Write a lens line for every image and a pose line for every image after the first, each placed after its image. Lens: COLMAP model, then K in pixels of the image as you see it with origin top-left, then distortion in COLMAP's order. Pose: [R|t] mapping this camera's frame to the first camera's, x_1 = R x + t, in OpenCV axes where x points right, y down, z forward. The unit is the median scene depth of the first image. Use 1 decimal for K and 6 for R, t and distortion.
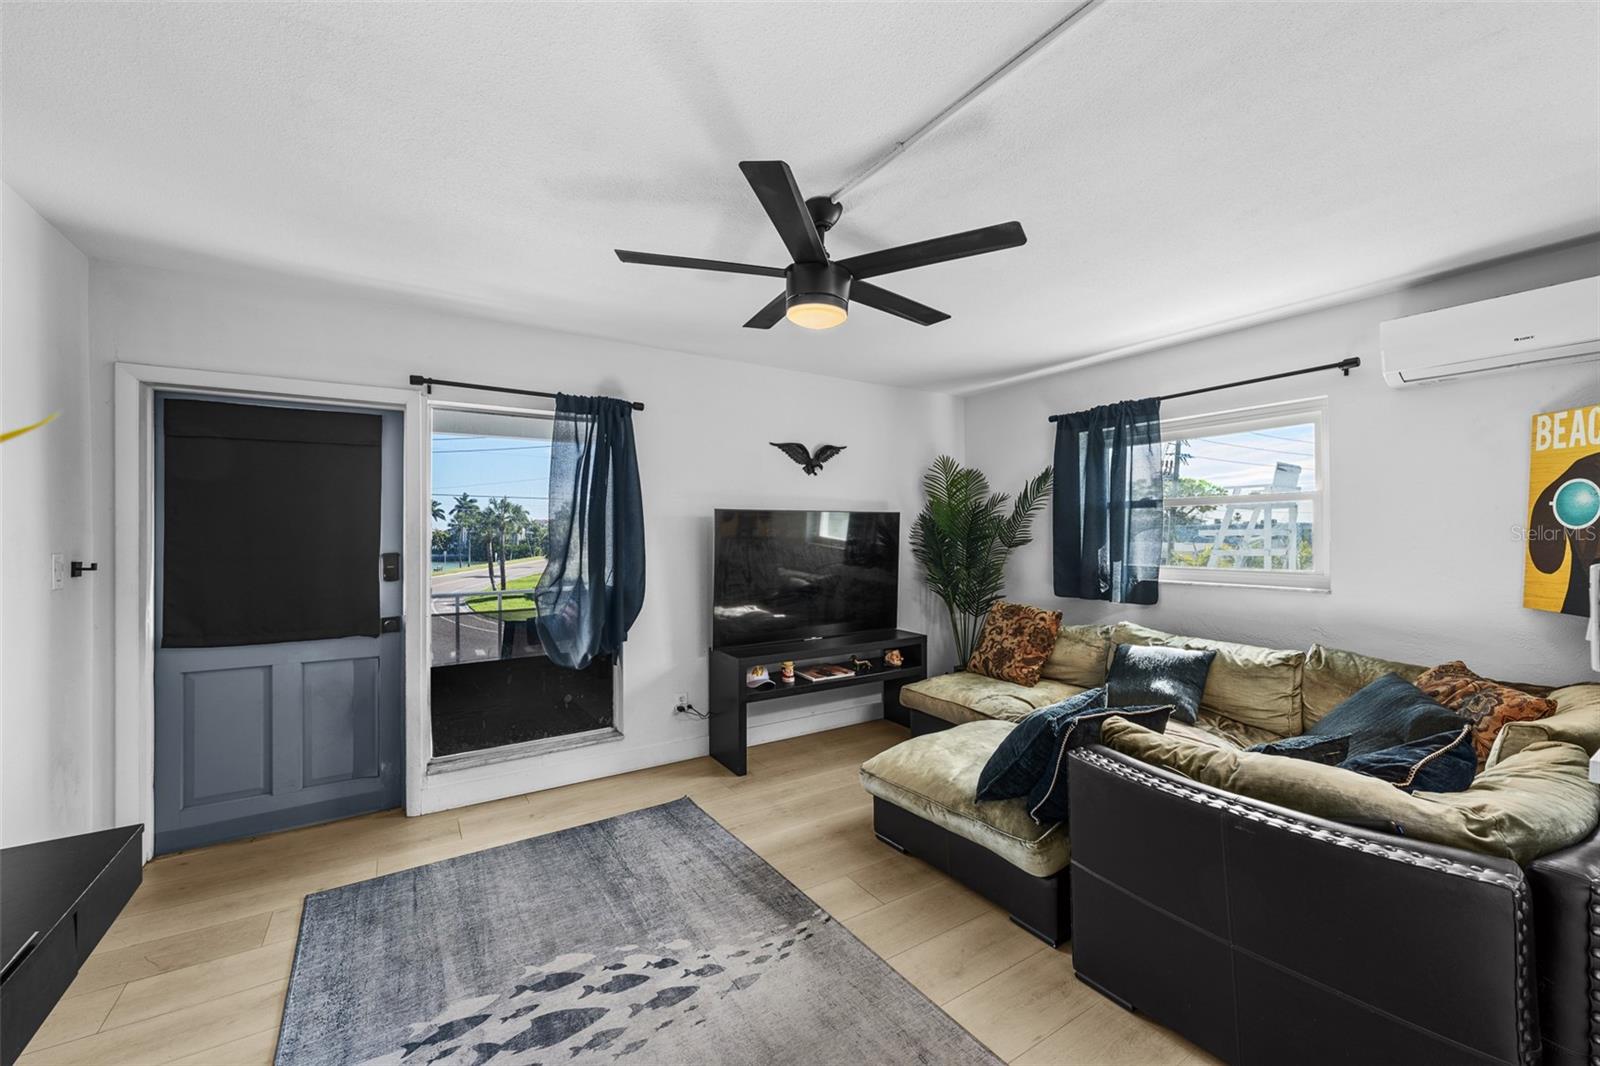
lens RADIAL K [[635.1, 0, 801.2], [0, 635.1, 532.0], [0, 0, 1]] dist [-0.003522, 0.001236]
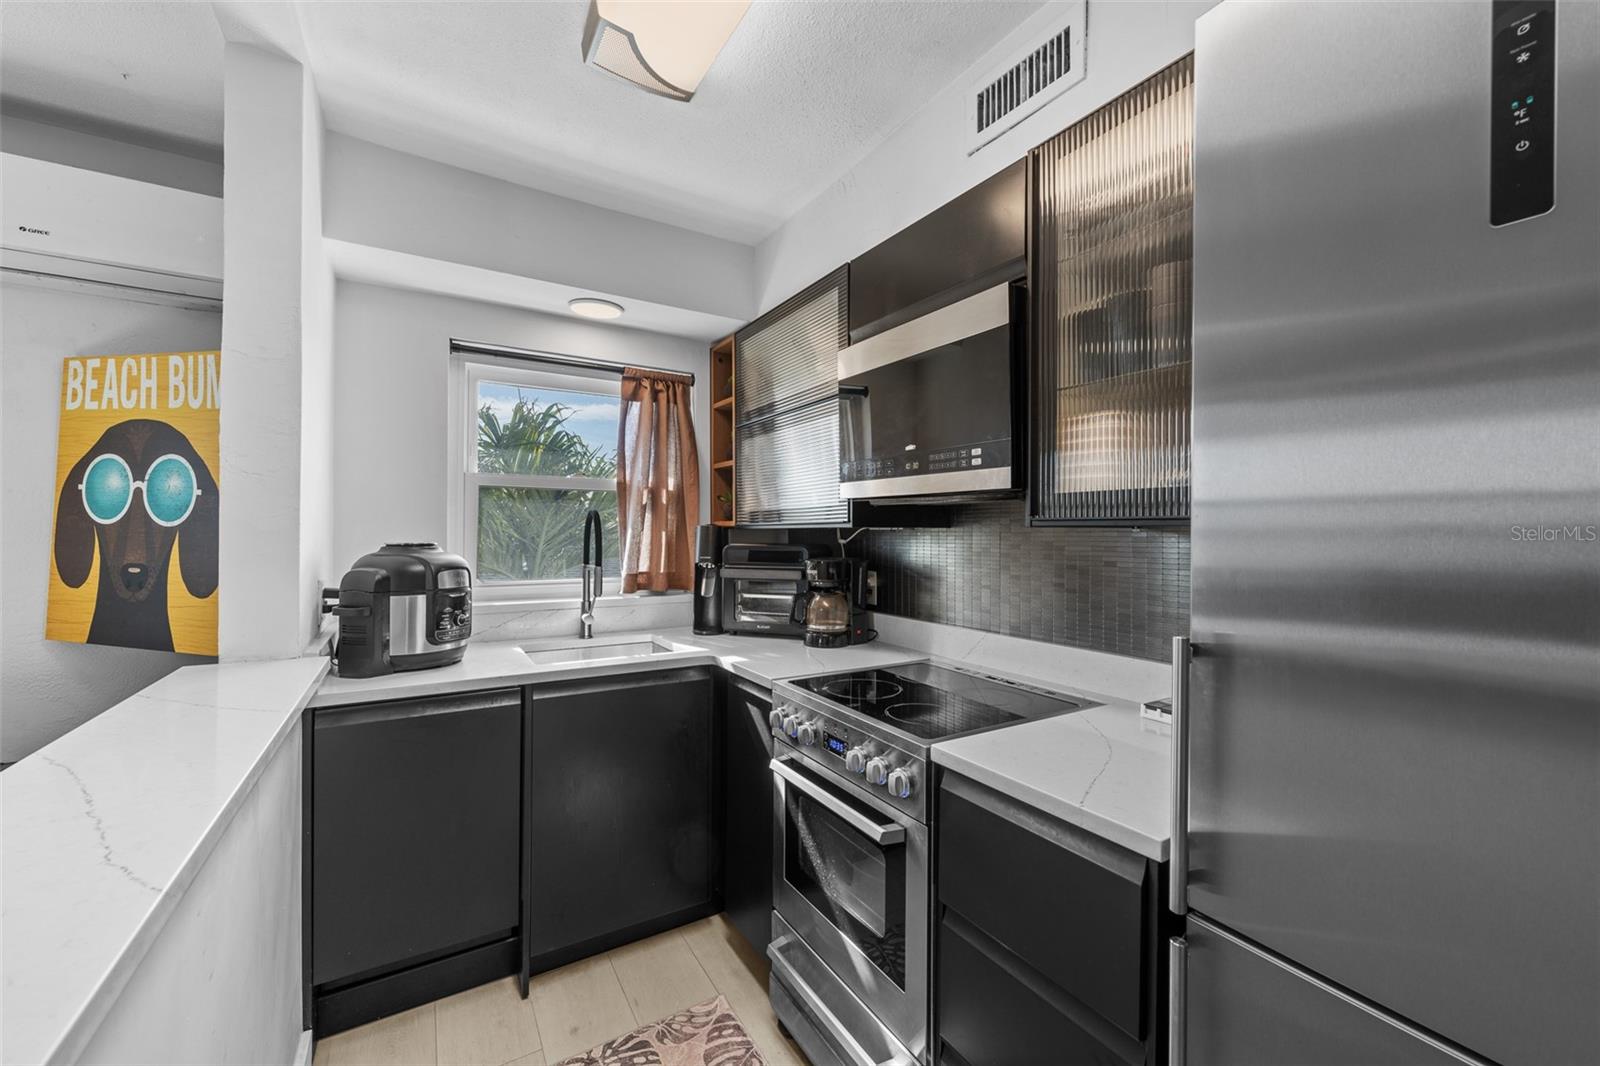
lens RADIAL K [[635.1, 0, 798.8], [0, 635.1, 529.0], [0, 0, 1]] dist [-0.003522, 0.001236]
pose [[0.032247, 0.012414, 0.999403, 0.524862], [-0.008361, 0.999891, -0.012150, 0.002977], [-0.999445, -0.007964, 0.032348, 0.191941]]
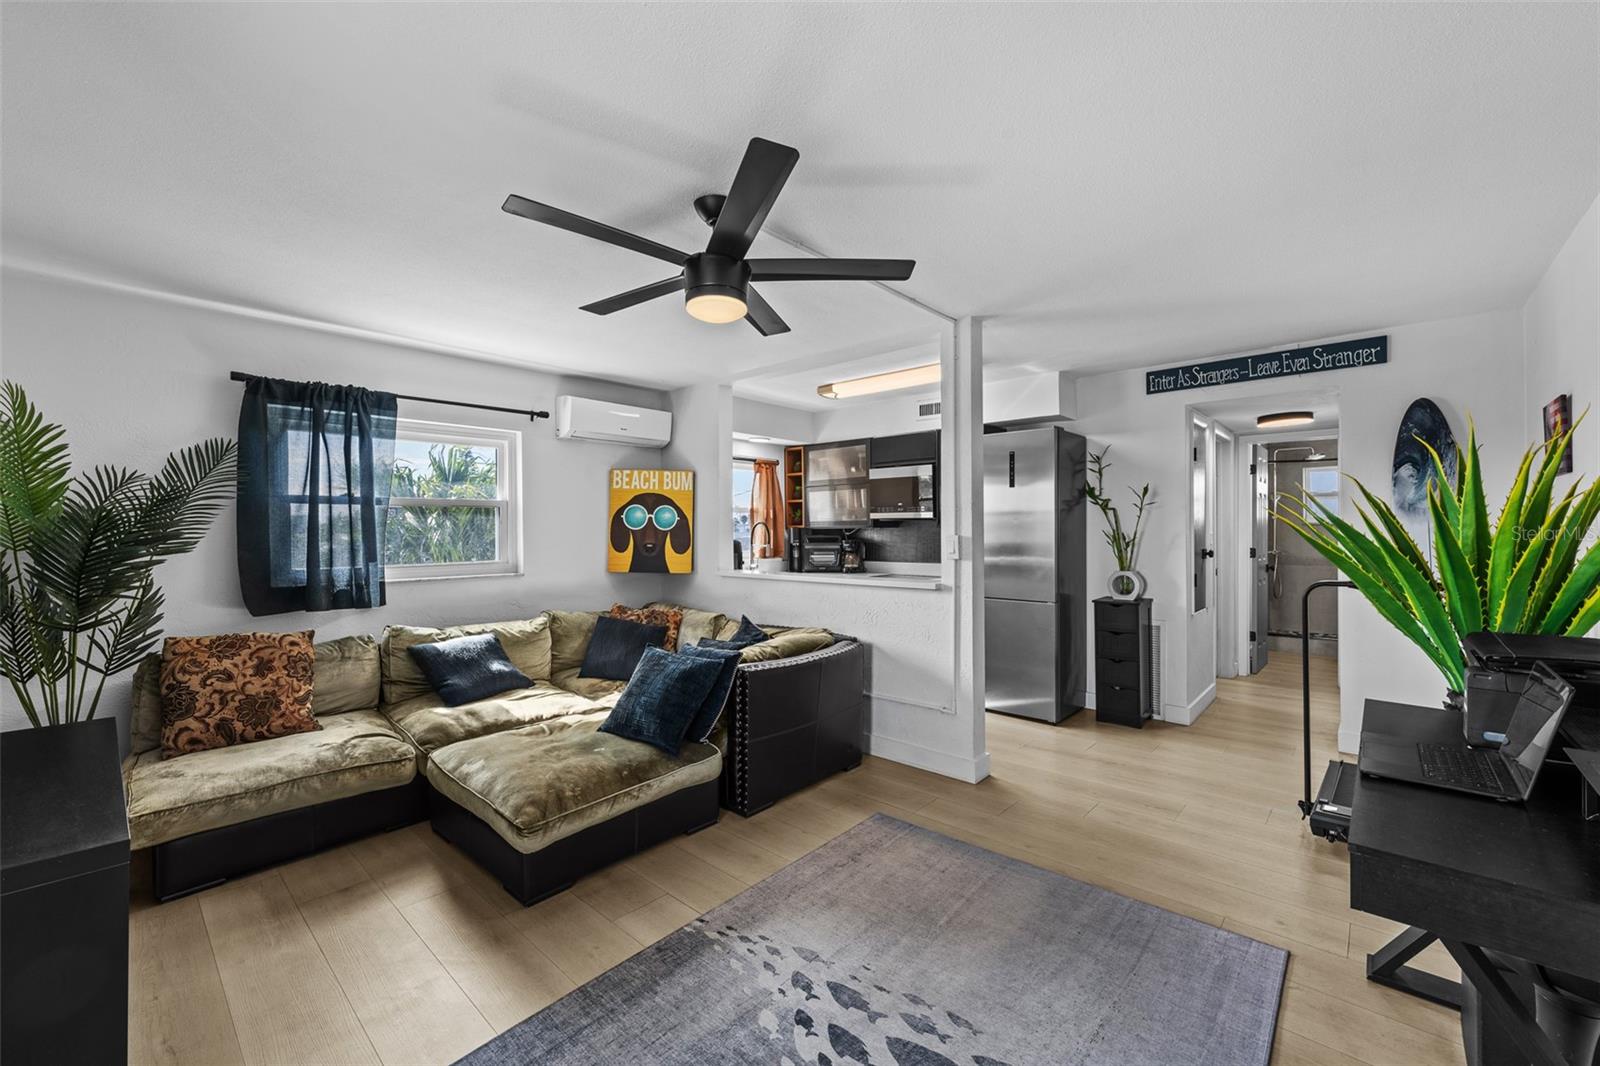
lens RADIAL K [[635.1, 0, 808.9], [0, 635.1, 530.5], [0, 0, 1]] dist [-0.003522, 0.001236]
pose [[-0.264744, 0.008491, 0.964281, -0.851037], [0.005069, 0.999960, -0.007413, 0.015665], [-0.964306, 0.002925, -0.264776, 0.982722]]
